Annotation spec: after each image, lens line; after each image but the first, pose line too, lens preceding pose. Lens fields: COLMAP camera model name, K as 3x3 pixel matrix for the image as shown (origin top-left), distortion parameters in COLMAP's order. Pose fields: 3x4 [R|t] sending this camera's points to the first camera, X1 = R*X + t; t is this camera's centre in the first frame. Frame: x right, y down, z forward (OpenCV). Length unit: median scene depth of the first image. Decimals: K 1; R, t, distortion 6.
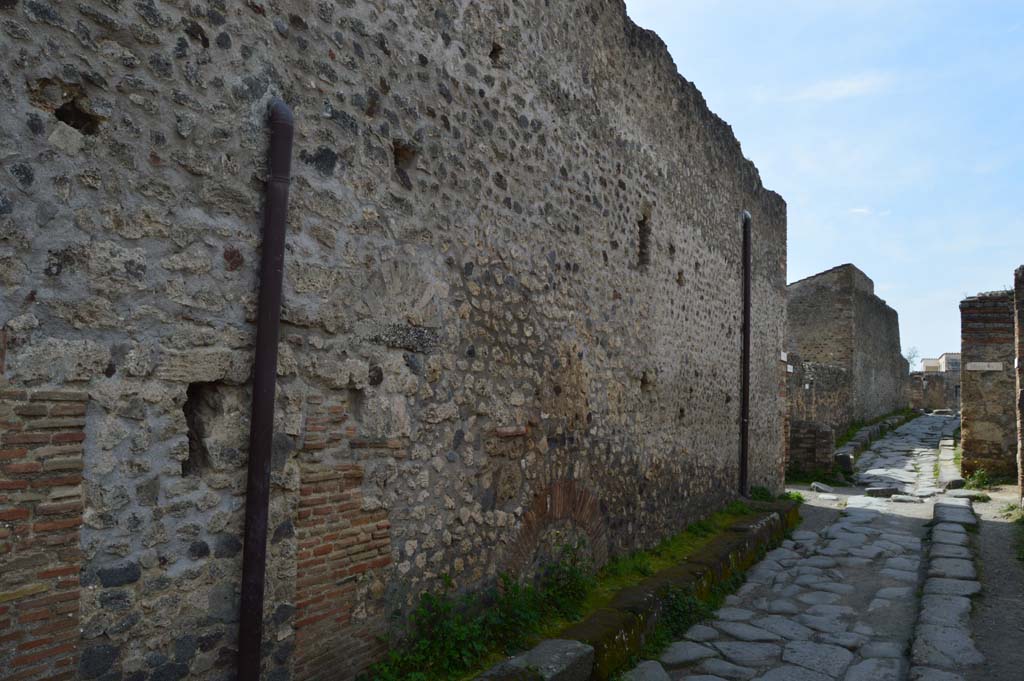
lens RADIAL K [[806.4, 0, 512.0], [0, 806.4, 340.5], [0, 0, 1]] dist [-0.081856, 0.008996]
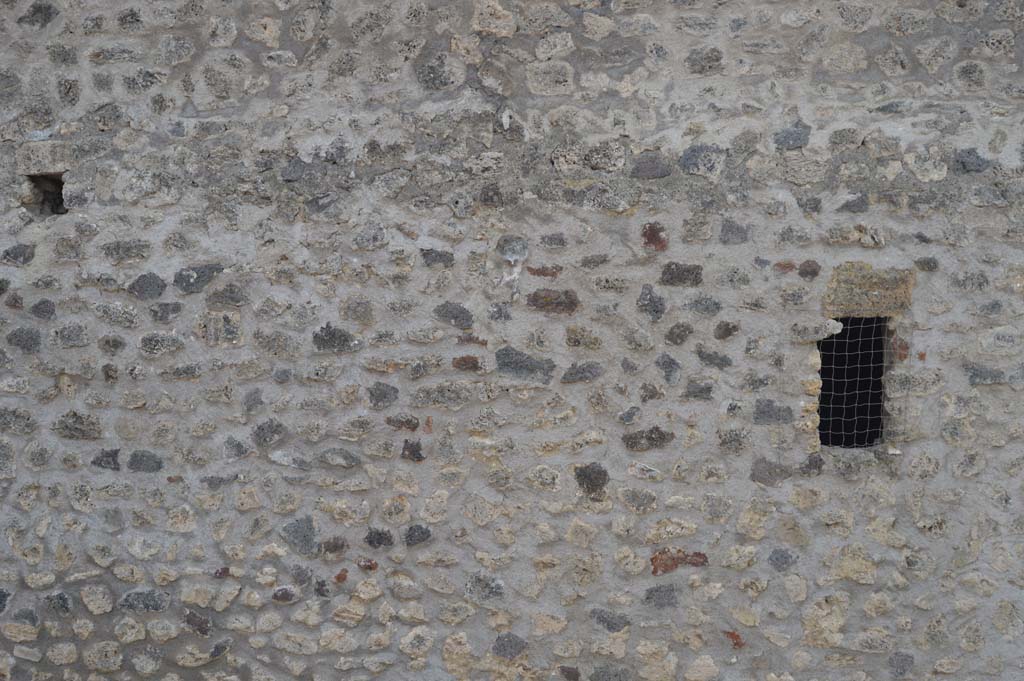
lens RADIAL K [[806.4, 0, 512.0], [0, 806.4, 340.5], [0, 0, 1]] dist [-0.081856, 0.008996]
pose [[0.473747, 0.005363, -0.880644, 0.526418], [0.090689, 0.994368, 0.054842, -0.231671], [0.875979, -0.105846, 0.470593, 0.906083]]
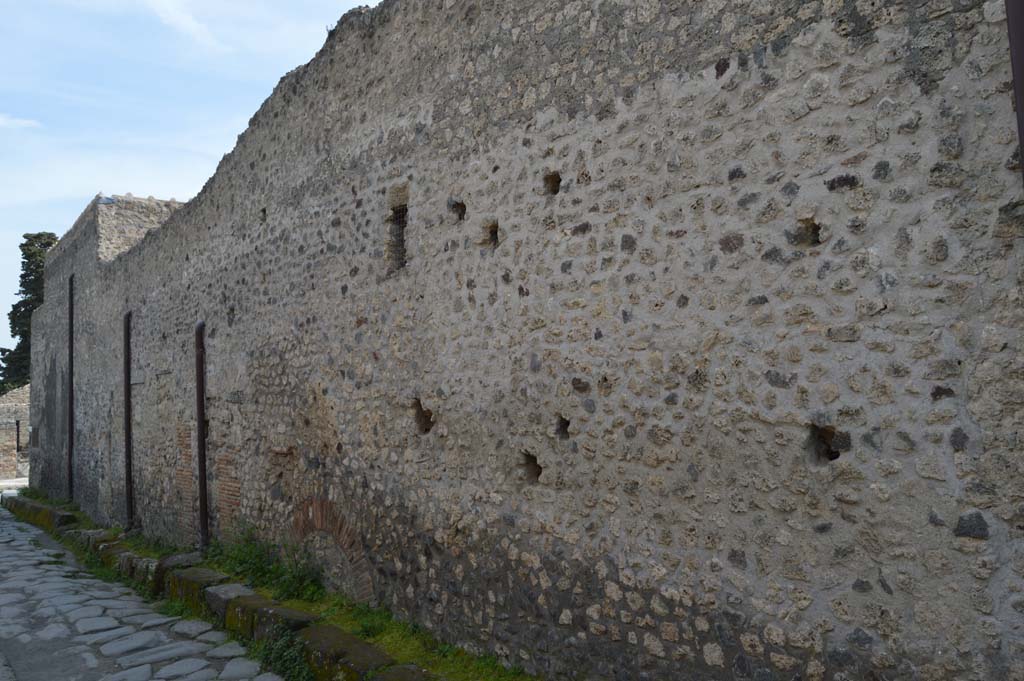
lens RADIAL K [[806.4, 0, 512.0], [0, 806.4, 340.5], [0, 0, 1]] dist [-0.081856, 0.008996]
pose [[-0.385543, -0.085893, -0.918683, 1.115761], [0.070078, 0.990056, -0.121976, 0.113036], [0.920025, -0.111406, -0.375690, 1.820605]]
